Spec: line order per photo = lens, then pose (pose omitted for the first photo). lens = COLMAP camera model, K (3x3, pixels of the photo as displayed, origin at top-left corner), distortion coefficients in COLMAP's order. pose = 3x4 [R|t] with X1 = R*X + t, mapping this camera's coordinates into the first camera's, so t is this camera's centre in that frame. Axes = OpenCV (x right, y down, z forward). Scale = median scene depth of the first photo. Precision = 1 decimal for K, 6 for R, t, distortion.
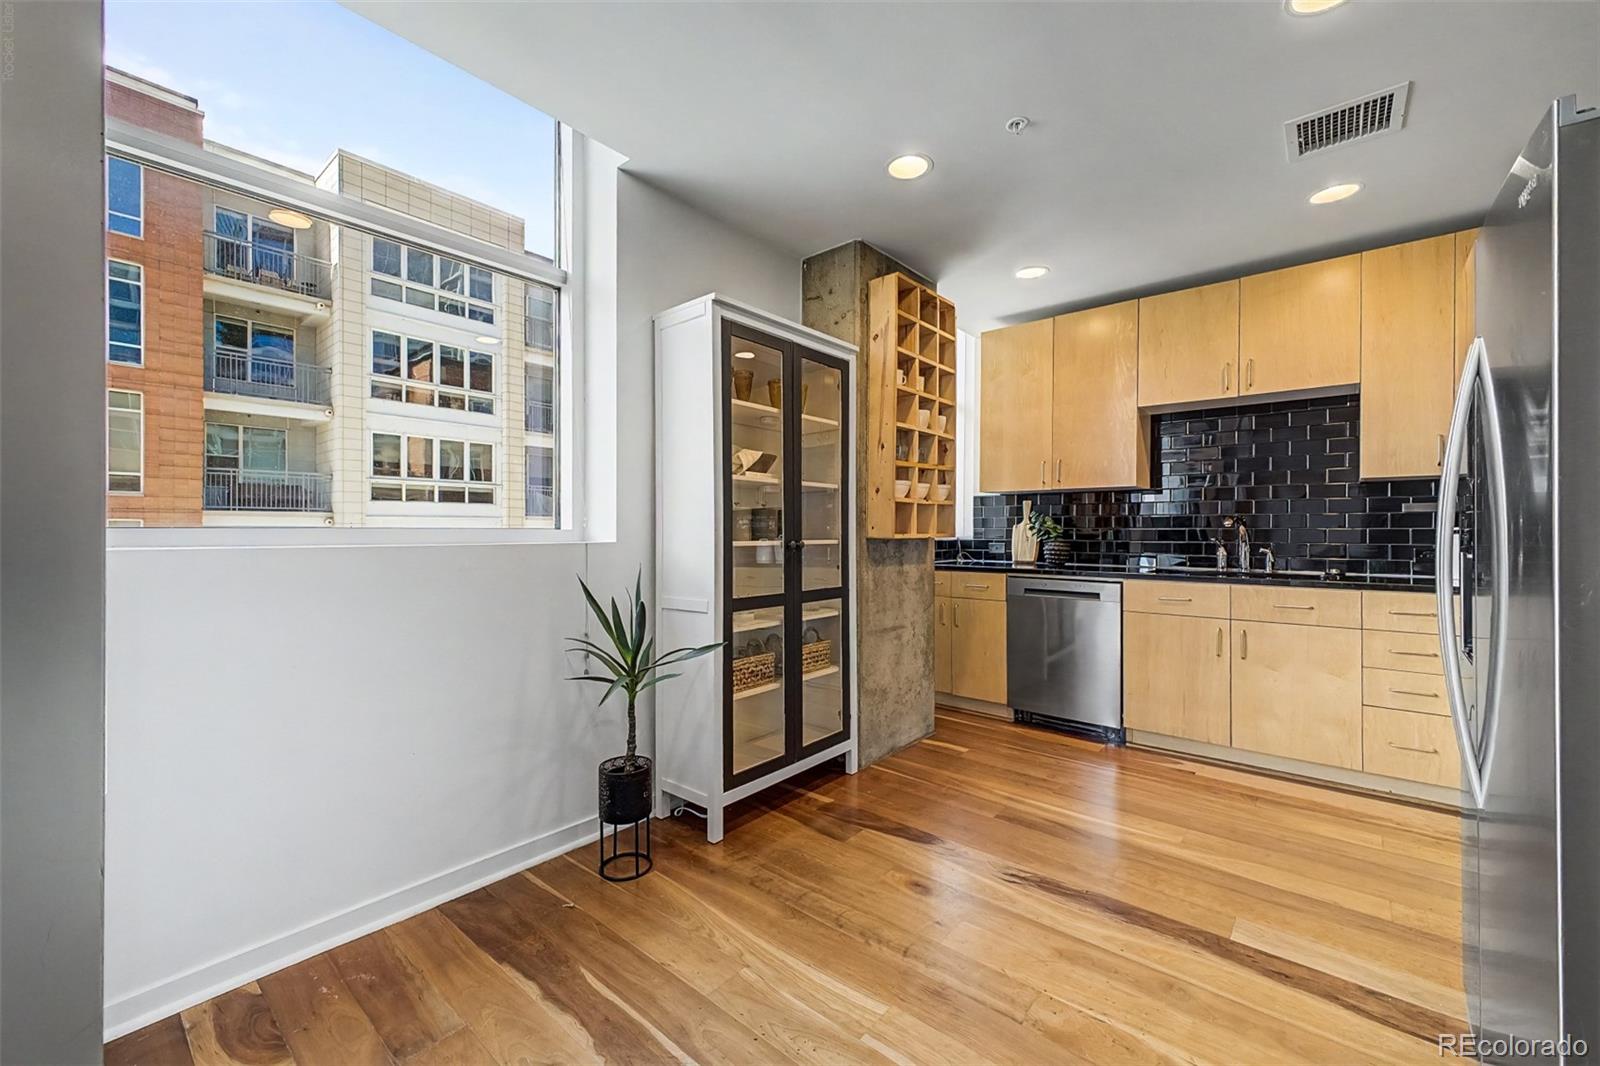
lens RADIAL K [[645.3, 0, 805.6], [0, 645.3, 527.8], [0, 0, 1]] dist [0.018708, -0.005886]
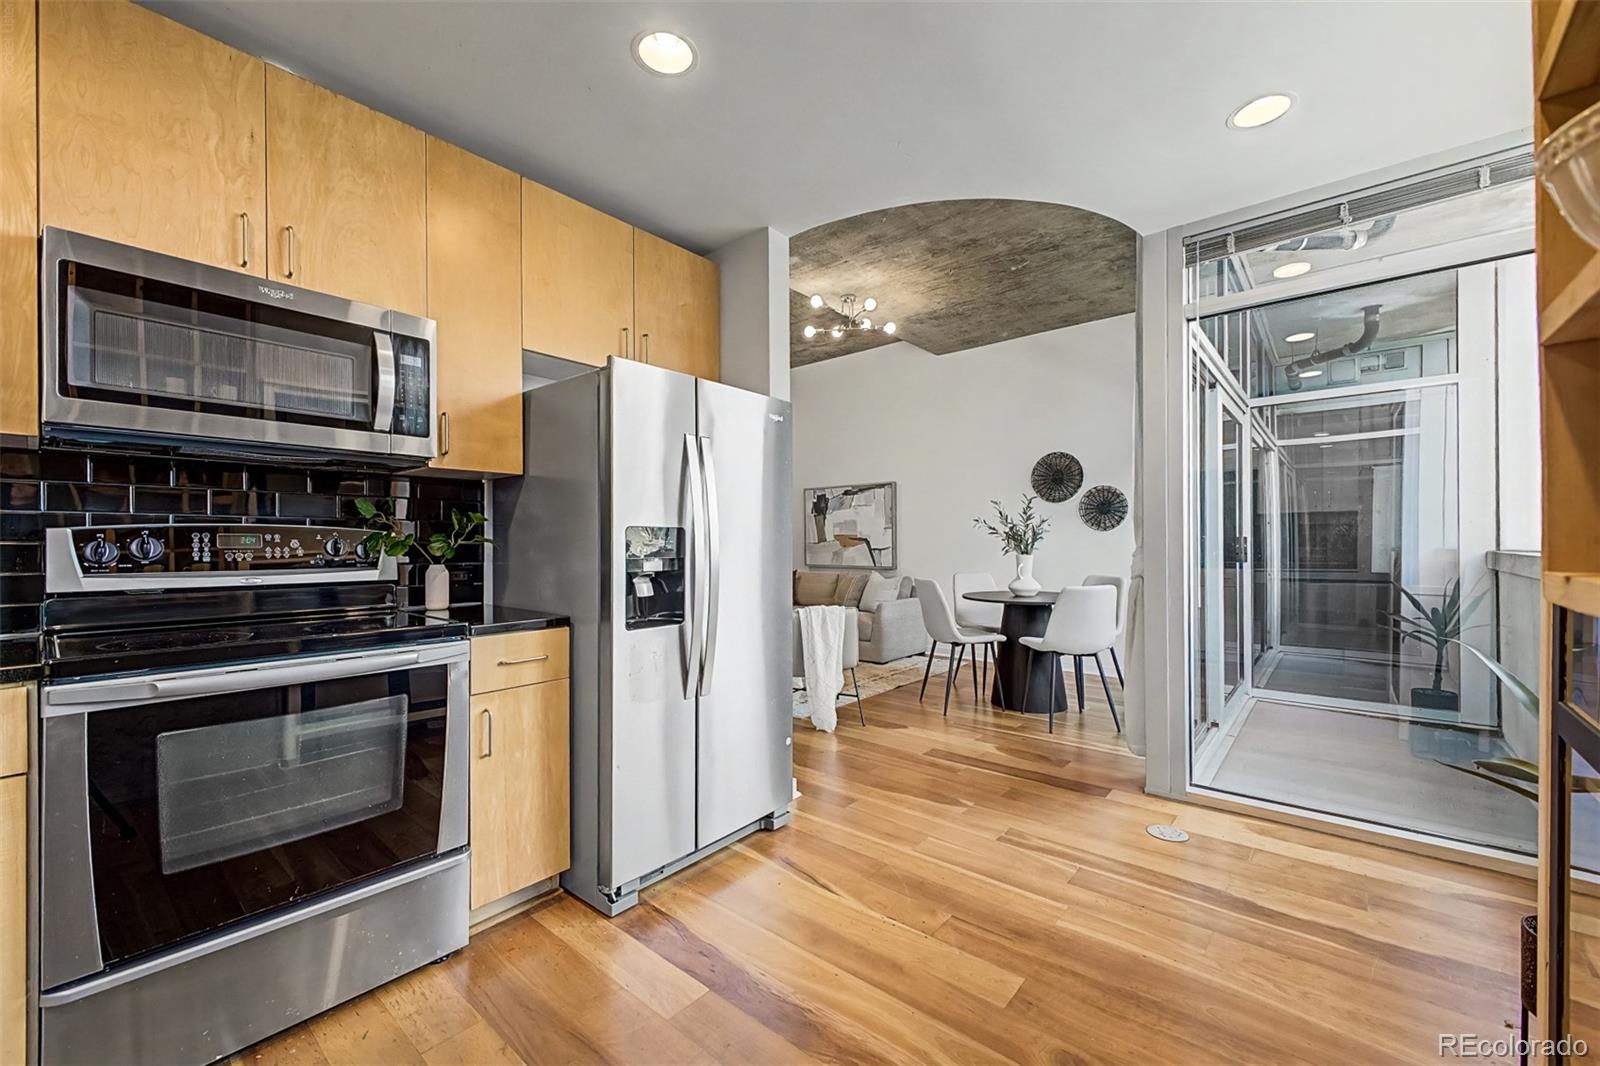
lens RADIAL K [[645.3, 0, 789.0], [0, 645.3, 538.9], [0, 0, 1]] dist [0.018708, -0.005886]
pose [[-0.999868, 0.004449, 0.015647, 0.287828], [0.004341, 0.999966, -0.006951, 0.002064], [-0.015677, -0.006883, -0.999853, 1.076820]]
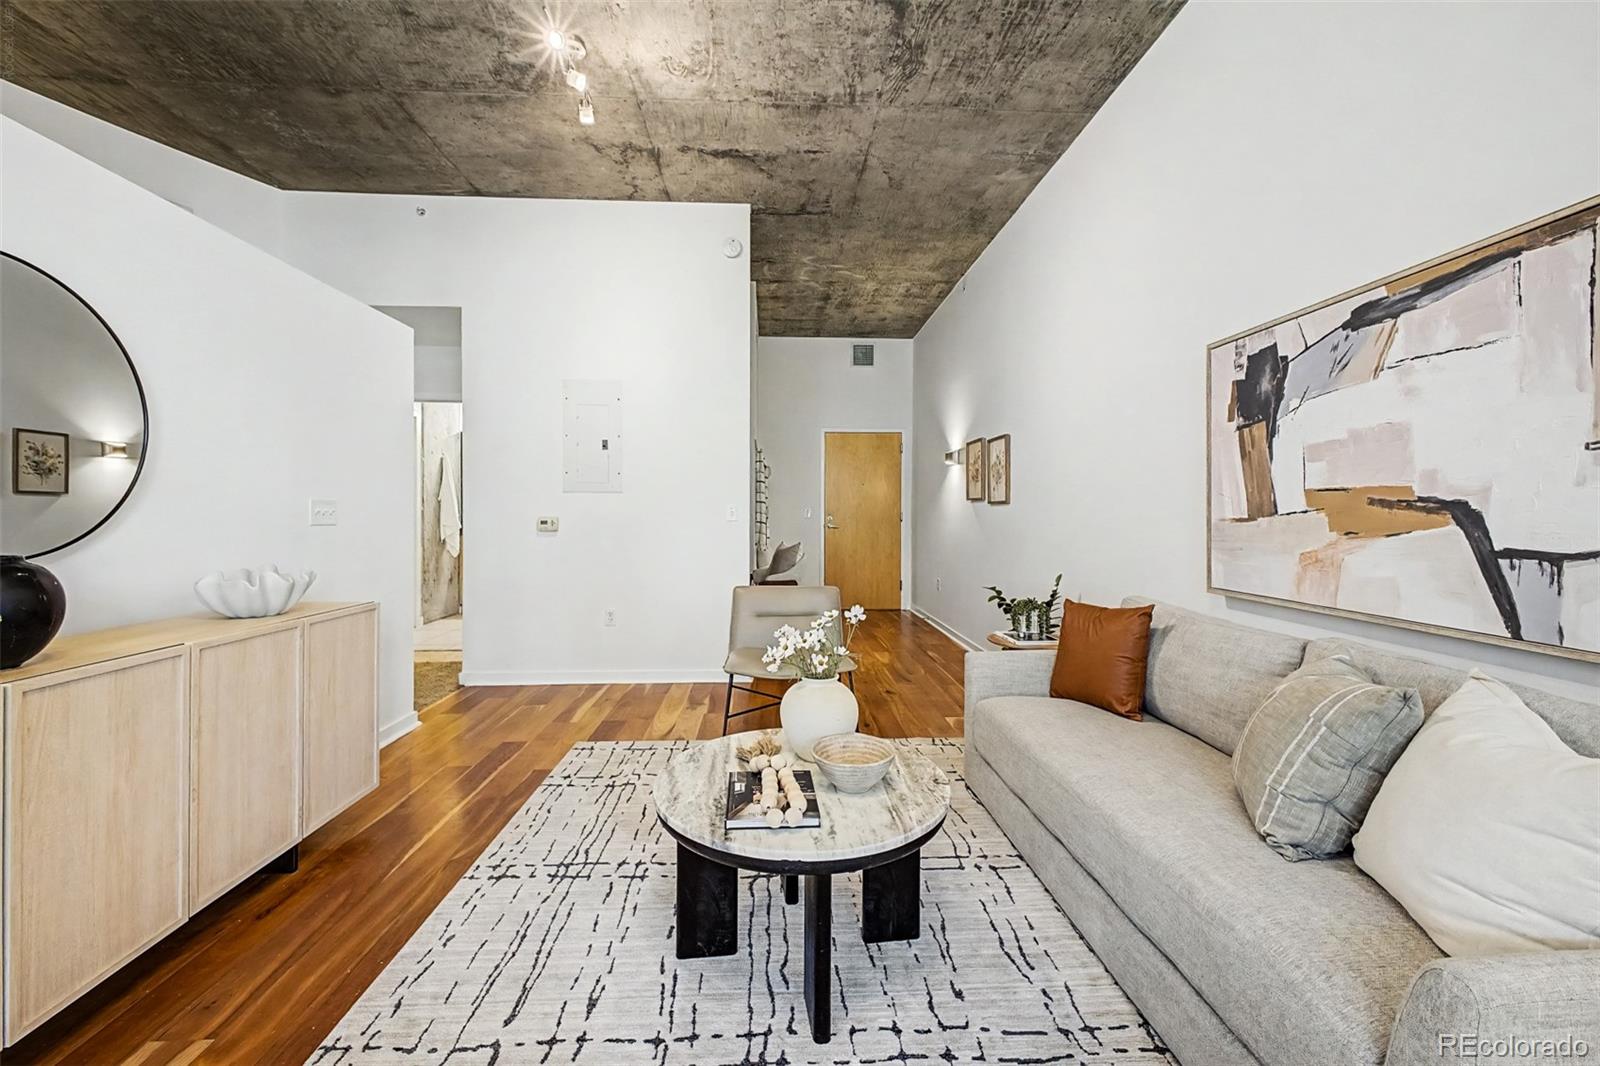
lens RADIAL K [[645.3, 0, 797.5], [0, 645.3, 517.1], [0, 0, 1]] dist [0.018708, -0.005886]
pose [[-0.687671, -0.006580, 0.725993, 0.053073], [-0.006199, 0.999976, 0.003192, 0.000183], [-0.725996, -0.002305, -0.687695, -0.379771]]
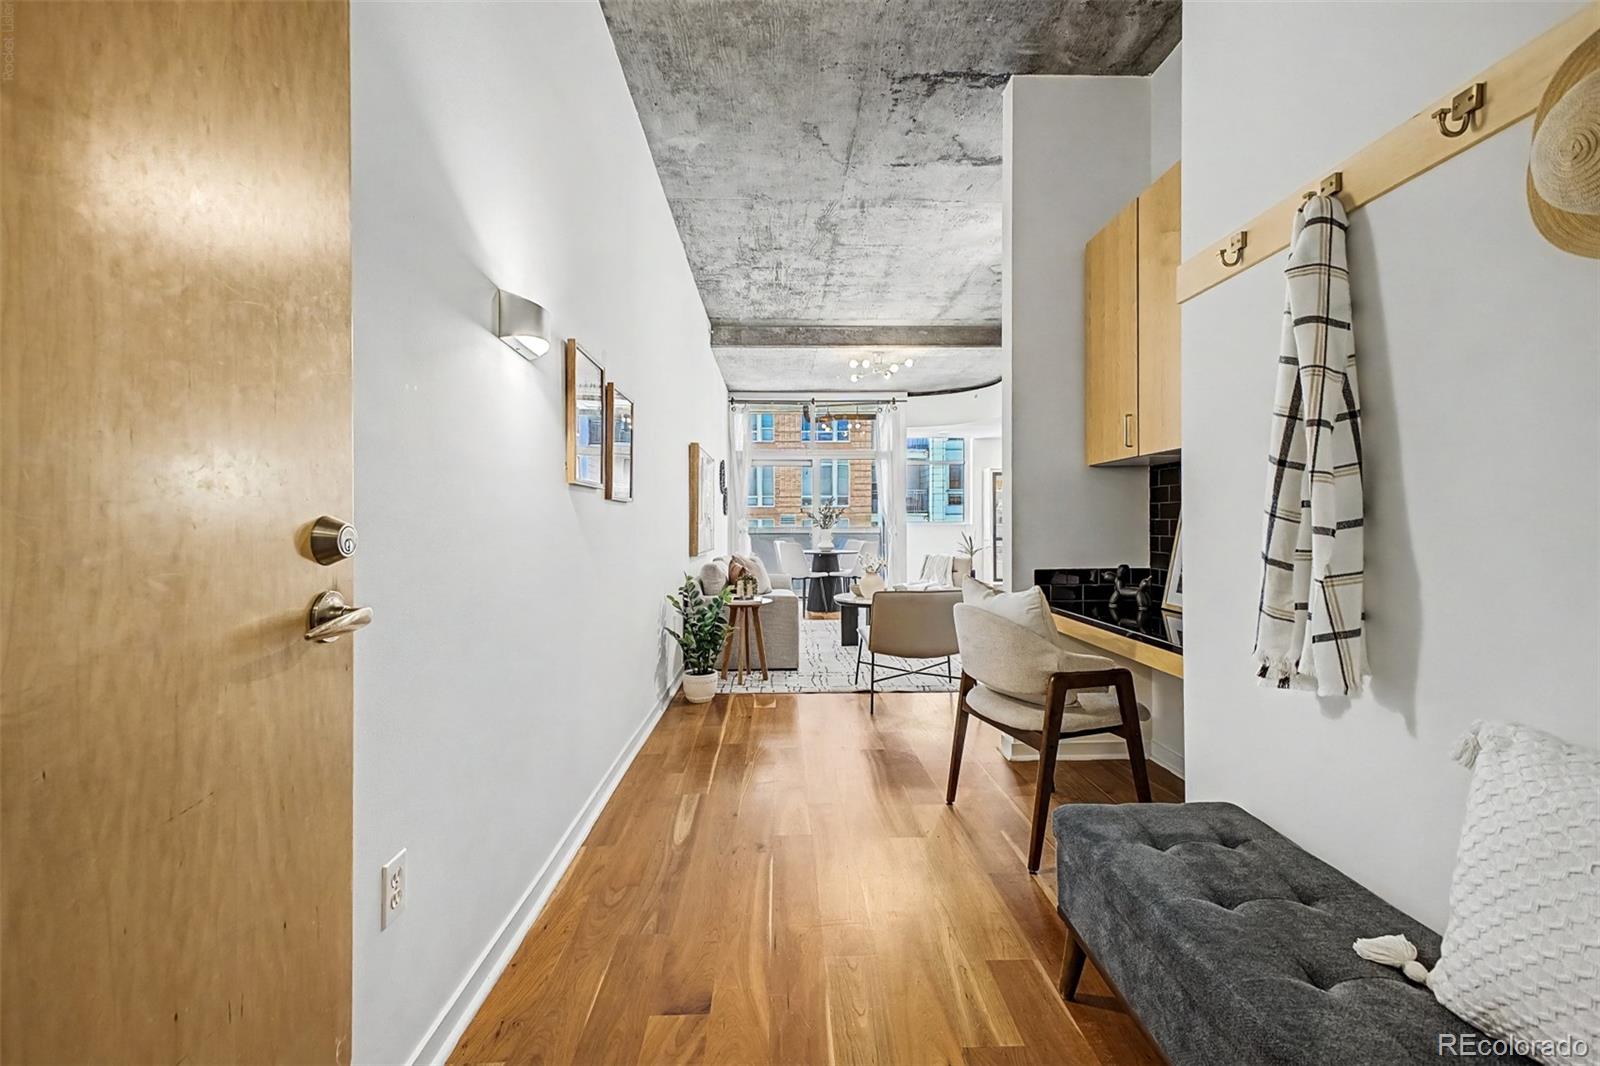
lens RADIAL K [[645.3, 0, 799.7], [0, 645.3, 538.5], [0, 0, 1]] dist [0.018708, -0.005886]
pose [[0.675080, 0.010989, -0.737663, 1.641916], [0.009631, 0.999673, 0.023706, 0.003409], [0.737682, -0.023108, 0.674753, -2.152271]]
